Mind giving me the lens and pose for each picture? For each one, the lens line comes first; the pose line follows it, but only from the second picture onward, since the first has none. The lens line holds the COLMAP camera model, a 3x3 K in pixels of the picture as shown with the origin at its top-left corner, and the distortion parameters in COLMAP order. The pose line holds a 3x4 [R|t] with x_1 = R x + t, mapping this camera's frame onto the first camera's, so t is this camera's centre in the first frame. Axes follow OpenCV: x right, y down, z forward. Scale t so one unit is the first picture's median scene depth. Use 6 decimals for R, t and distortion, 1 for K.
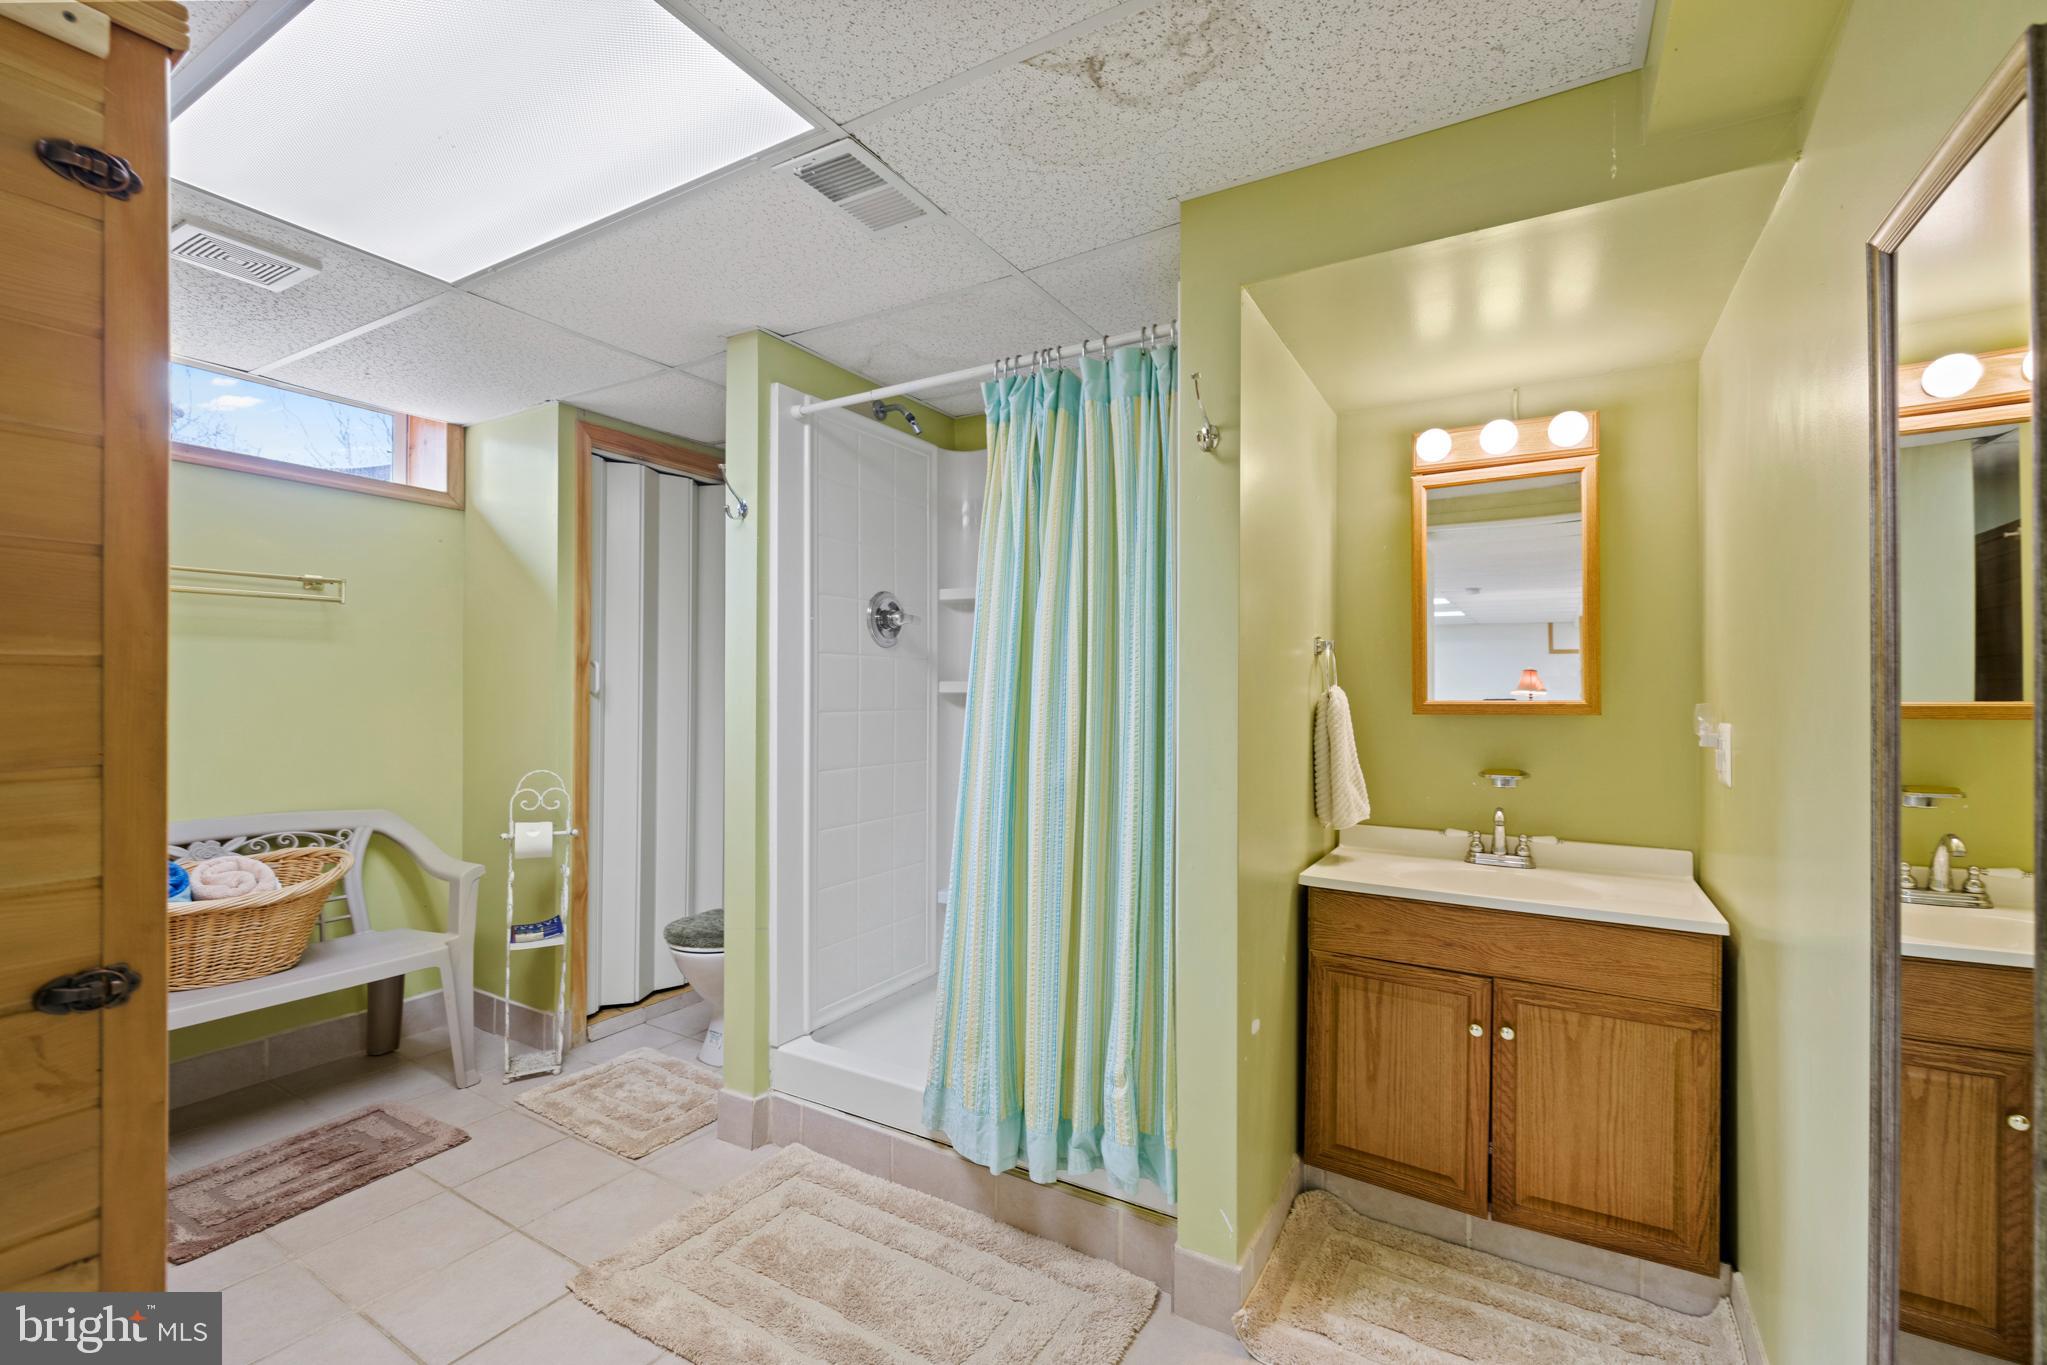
lens RADIAL K [[879.8, 0, 1024.8], [0, 879.8, 684.2], [0, 0, 1]] dist [0.001588, 0.000794]
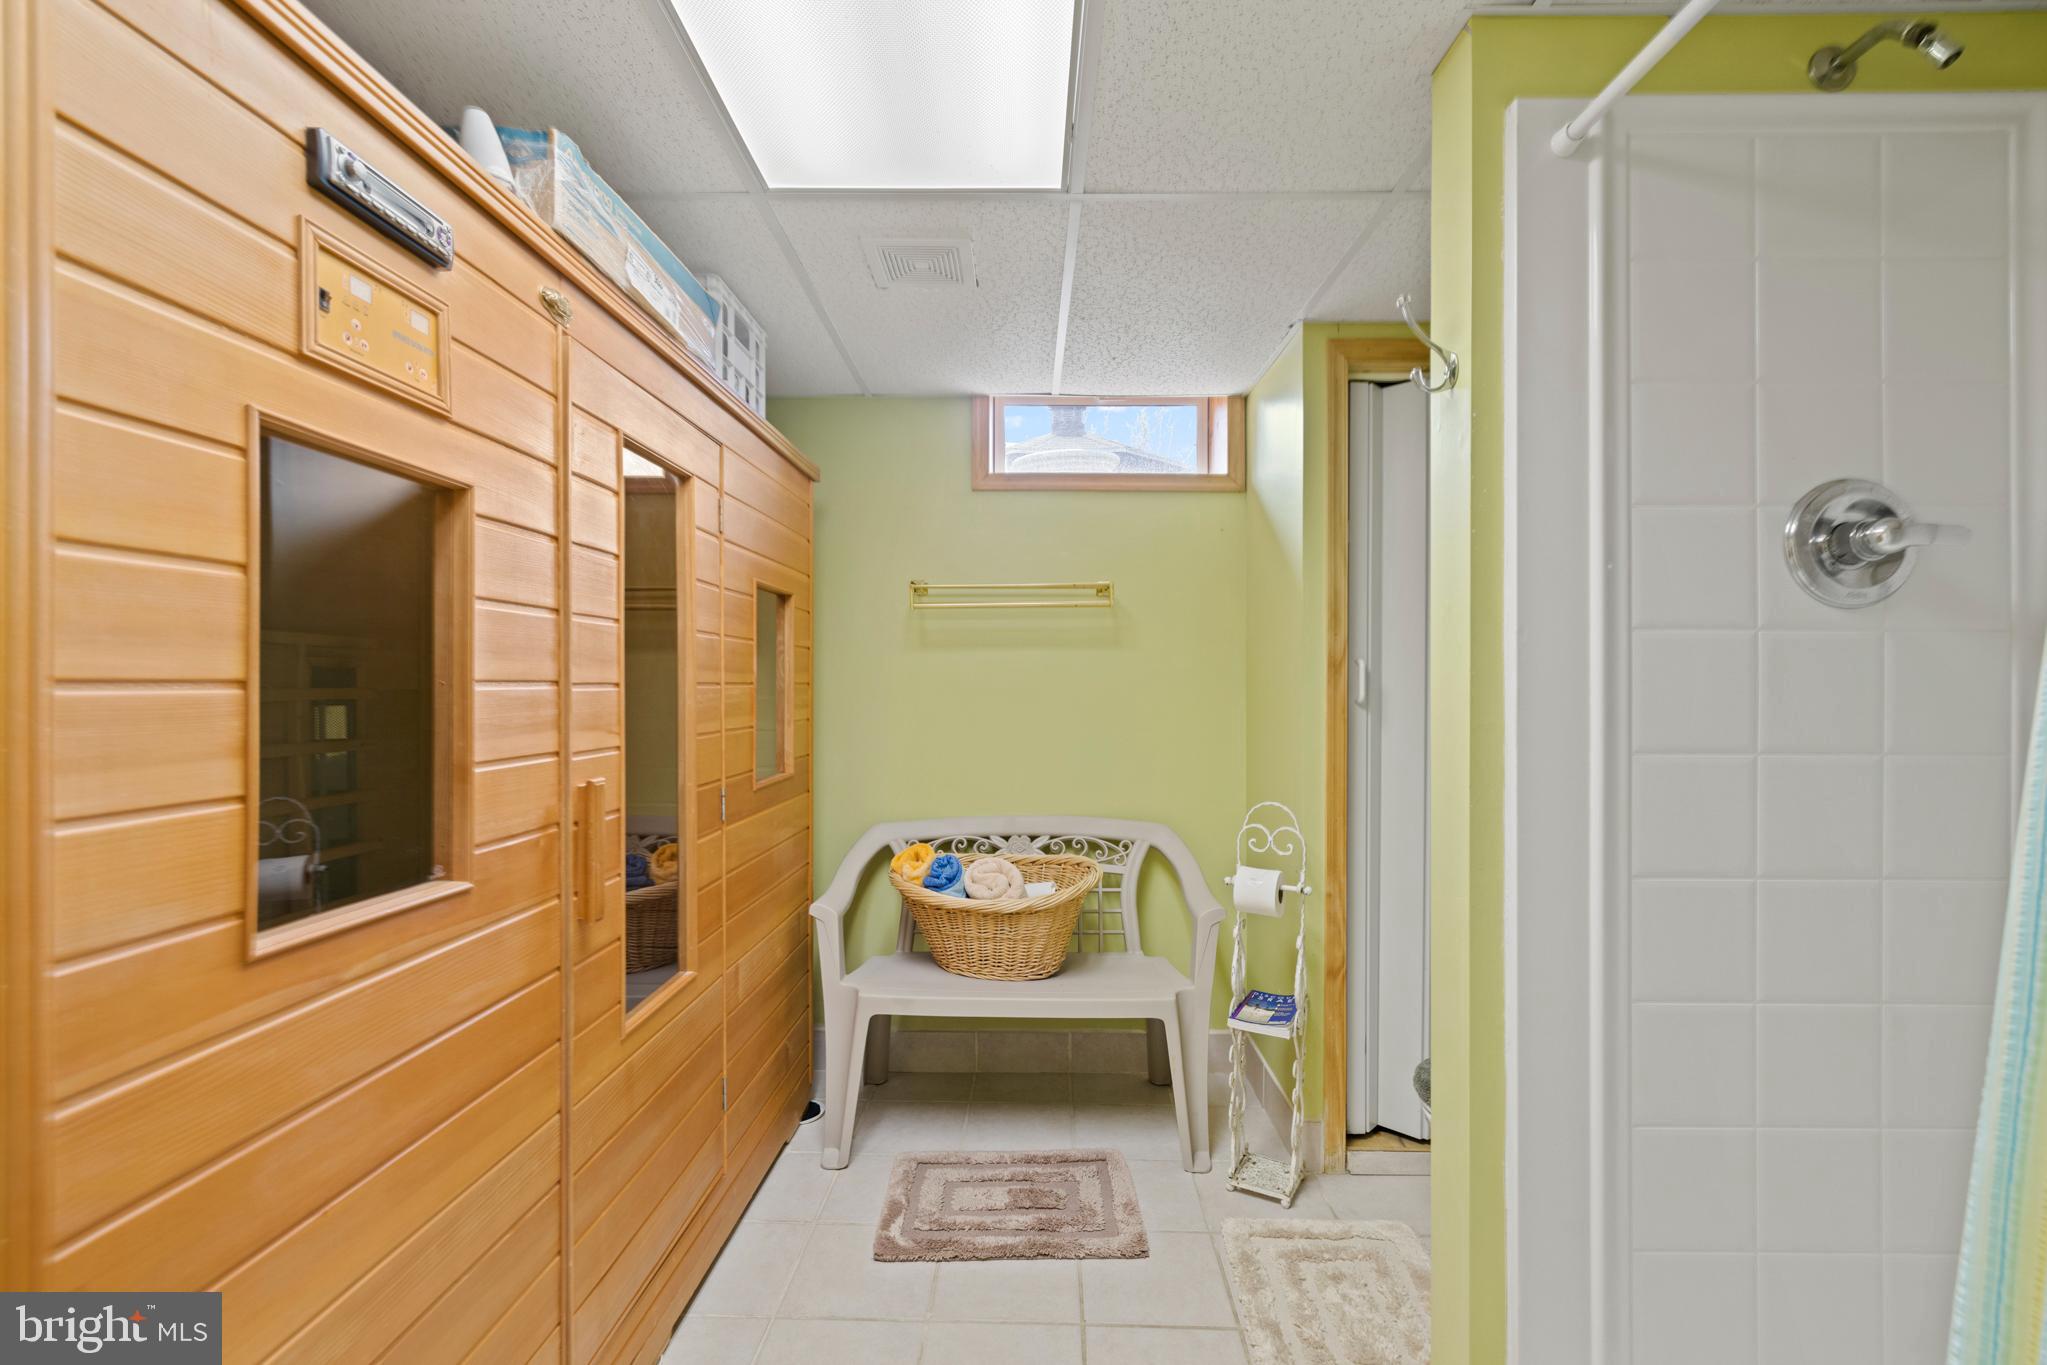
lens RADIAL K [[879.8, 0, 1027.1], [0, 879.8, 685.5], [0, 0, 1]] dist [0.001588, 0.000794]
pose [[0.501131, -0.004127, -0.865361, 0.014982], [0.008523, 0.999964, 0.000166, -0.007590], [0.865329, -0.007459, 0.501148, 0.461730]]
